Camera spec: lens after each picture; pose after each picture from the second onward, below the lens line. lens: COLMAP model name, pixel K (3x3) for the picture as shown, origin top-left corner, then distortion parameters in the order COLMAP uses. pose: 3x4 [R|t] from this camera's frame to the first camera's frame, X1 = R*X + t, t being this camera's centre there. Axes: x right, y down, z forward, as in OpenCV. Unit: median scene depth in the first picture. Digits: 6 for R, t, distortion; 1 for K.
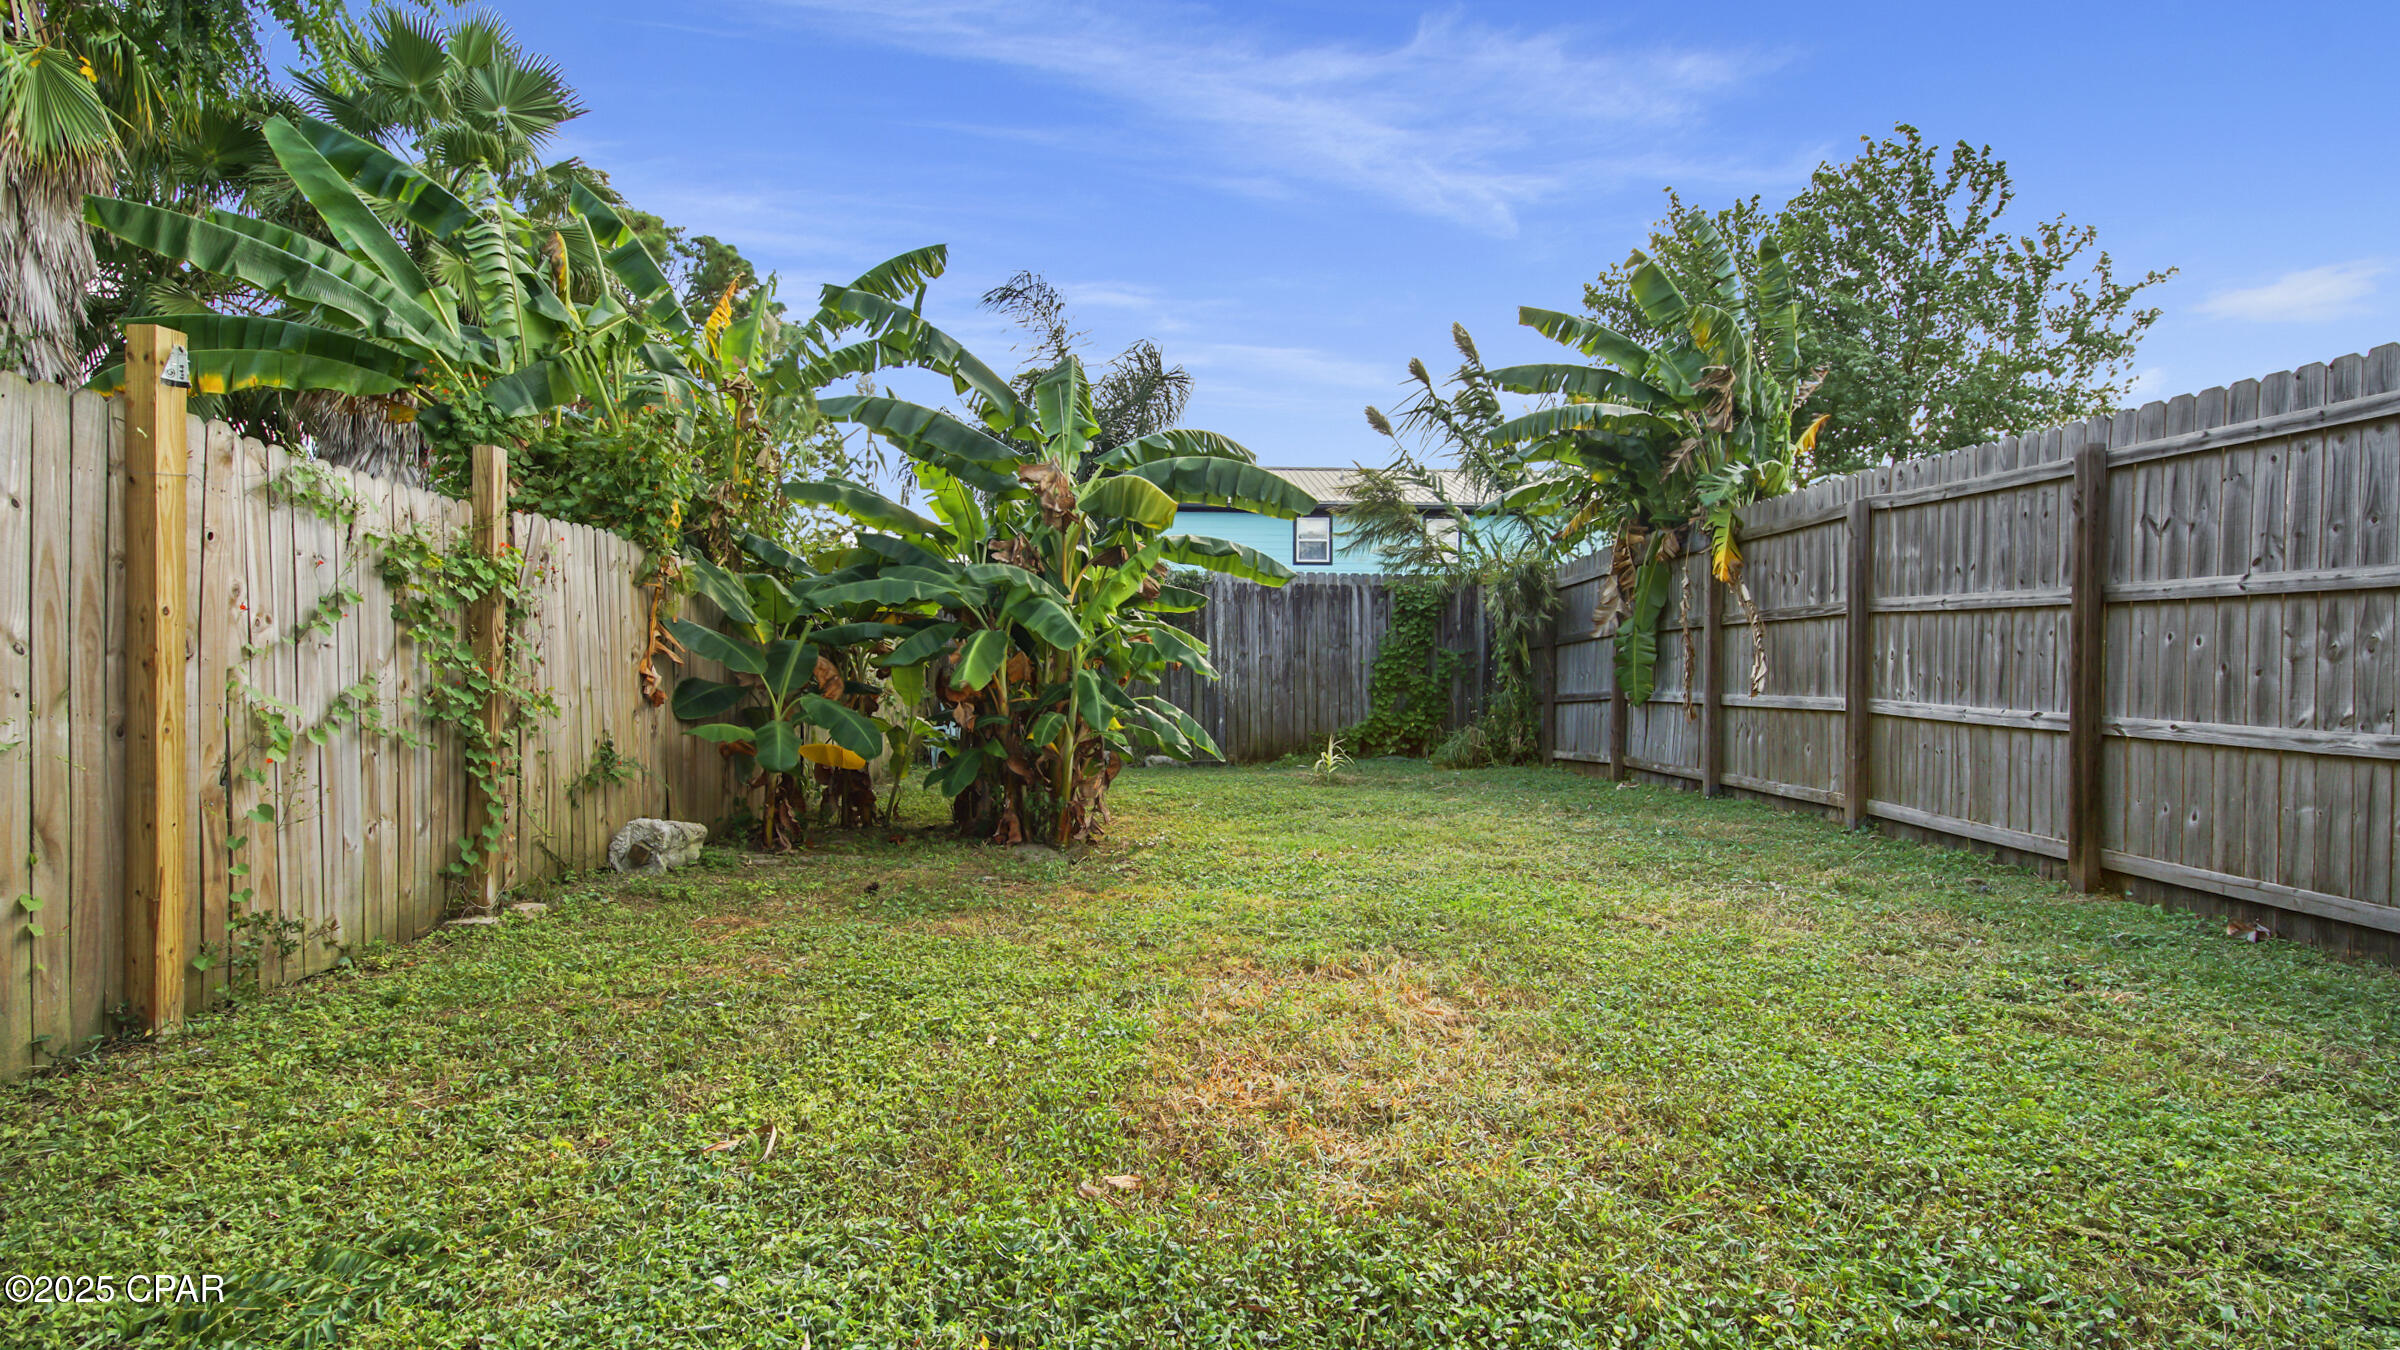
lens RADIAL K [[1087.2, 0, 1200.0], [0, 1087.2, 675.0], [0, 0, 1]] dist [-0.002988, -0.000390]
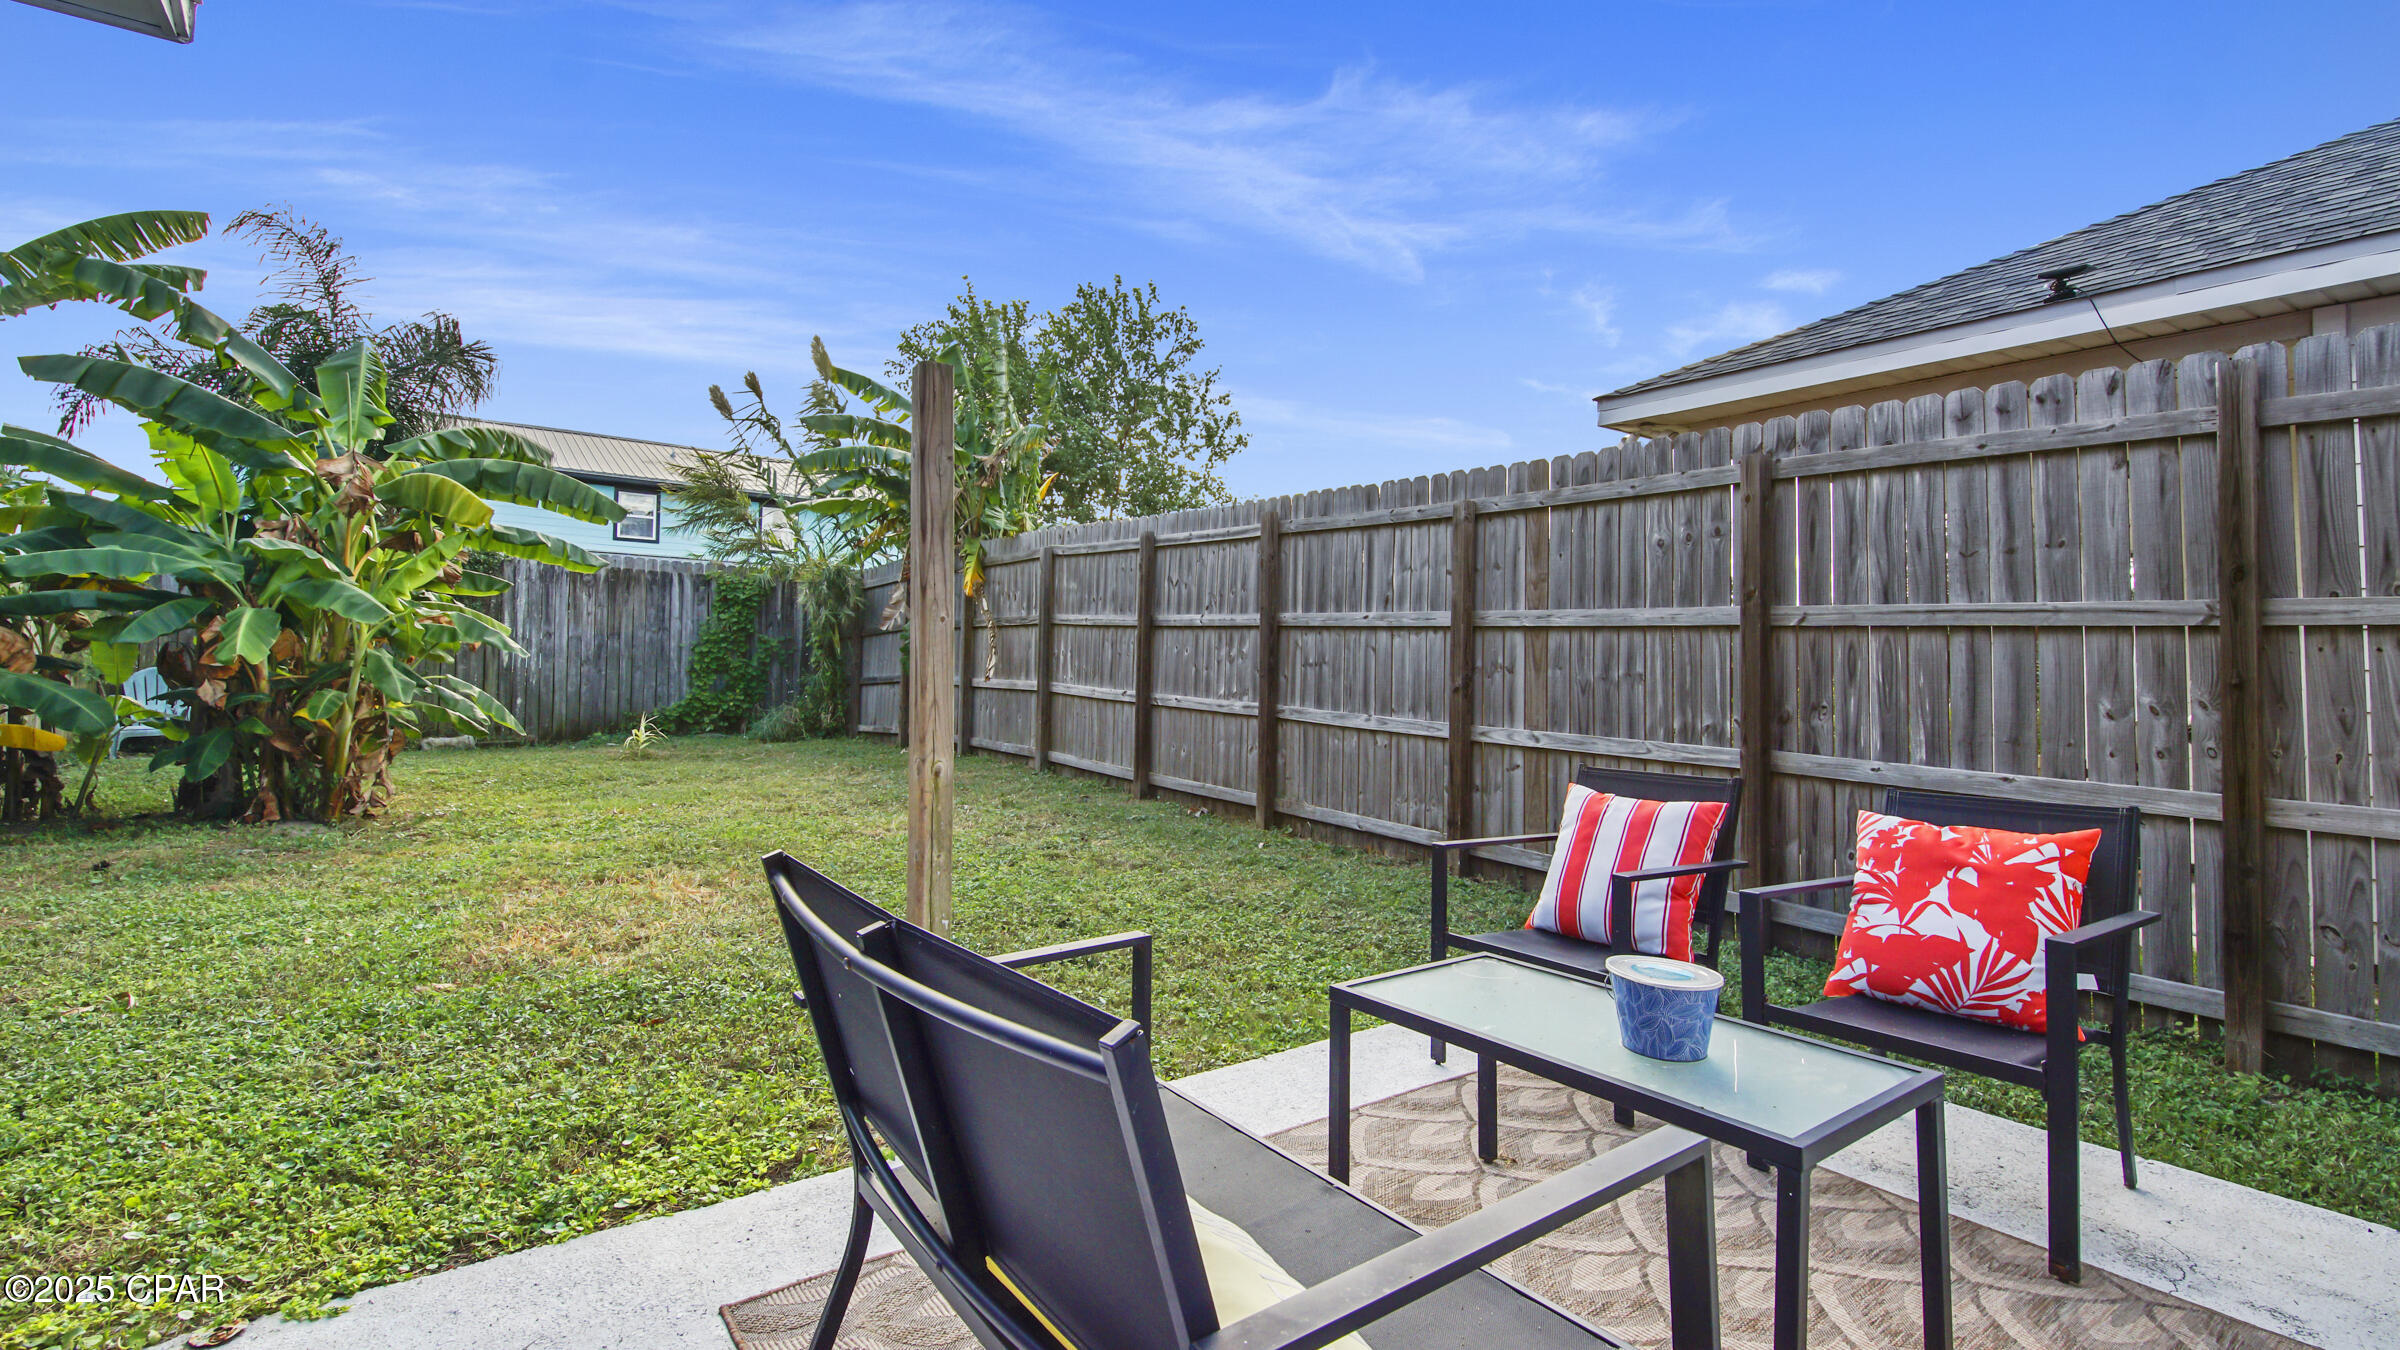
lens RADIAL K [[1055.3, 0, 1196.2], [0, 1055.3, 643.8], [0, 0, 1]] dist [0.035384, -0.022643]
pose [[0.832653, 0.027943, 0.553089, -0.012149], [-0.020212, 0.999594, -0.020073, -0.005085], [-0.553425, 0.005535, 0.832880, -0.281476]]
